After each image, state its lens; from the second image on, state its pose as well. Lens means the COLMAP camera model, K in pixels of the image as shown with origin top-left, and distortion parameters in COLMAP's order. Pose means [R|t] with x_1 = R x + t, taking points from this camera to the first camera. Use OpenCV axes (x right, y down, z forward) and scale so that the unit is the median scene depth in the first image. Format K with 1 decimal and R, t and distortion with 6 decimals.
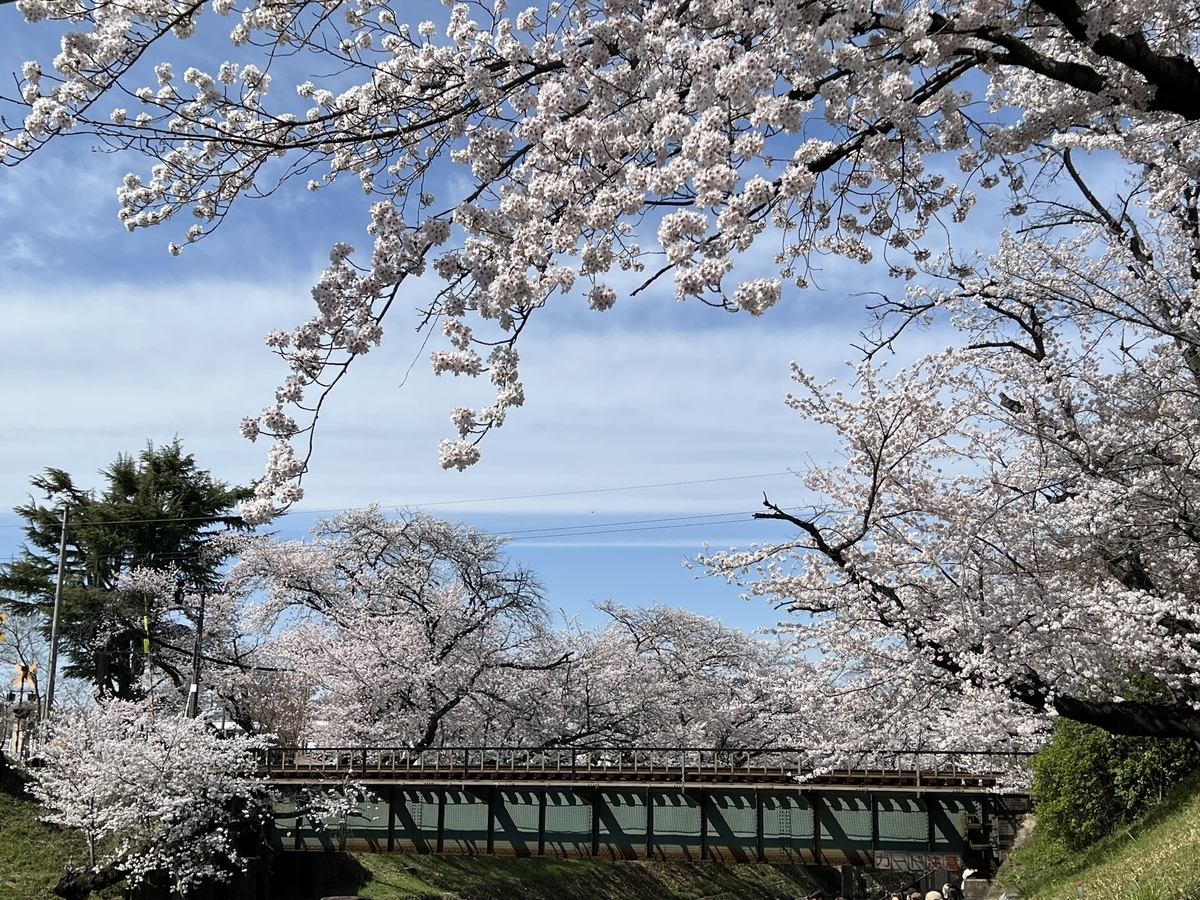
lens RADIAL K [[1526.5, 0, 596.8], [0, 1526.5, 447.9], [0, 0, 1]] dist [-0.001953, 0.000000]
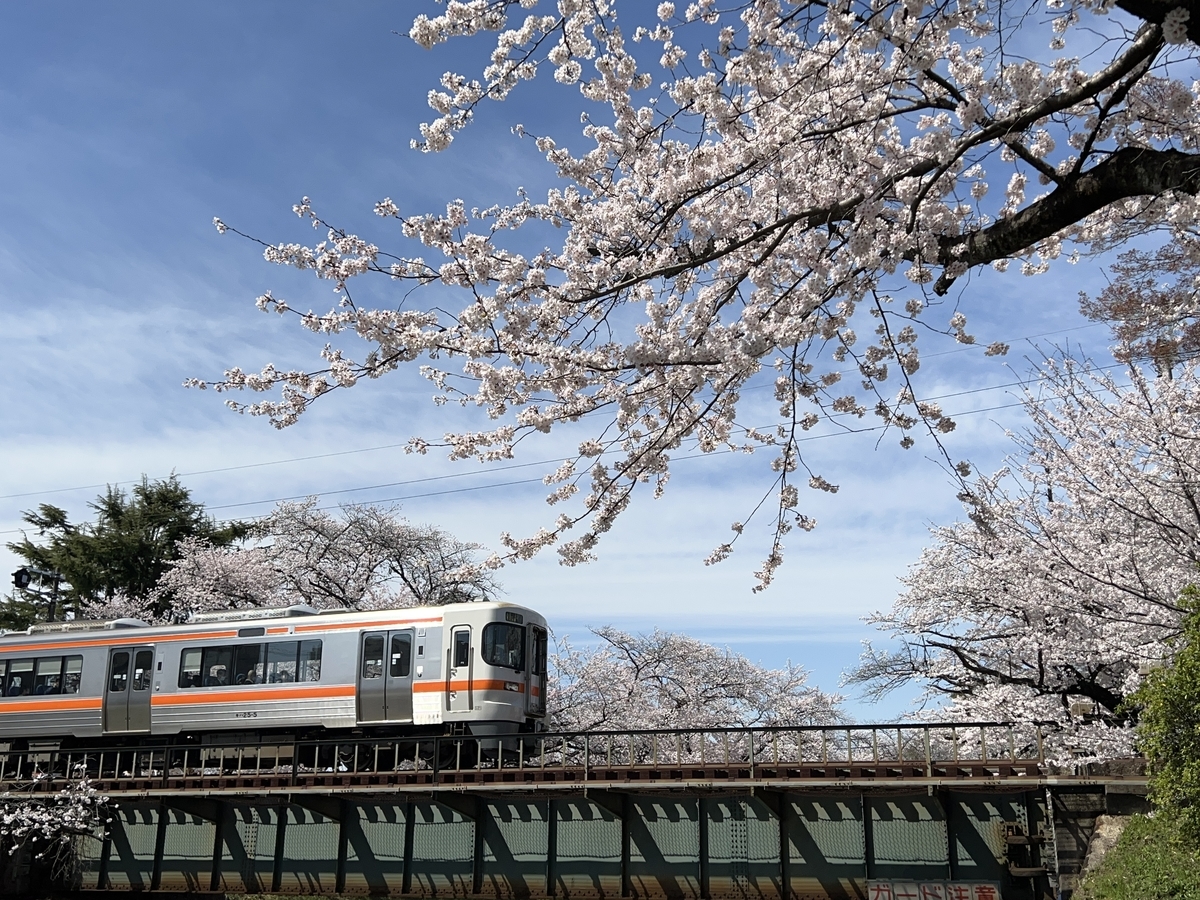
lens RADIAL K [[1274.6, 0, 604.7], [0, 1274.6, 451.6], [0, 0, 1]] dist [-0.001484, 0.000000]
pose [[0.999036, -0.025517, -0.035709, 0.084863], [0.022817, 0.996990, -0.074095, 0.106962], [0.037492, 0.073209, 0.996612, 0.393421]]
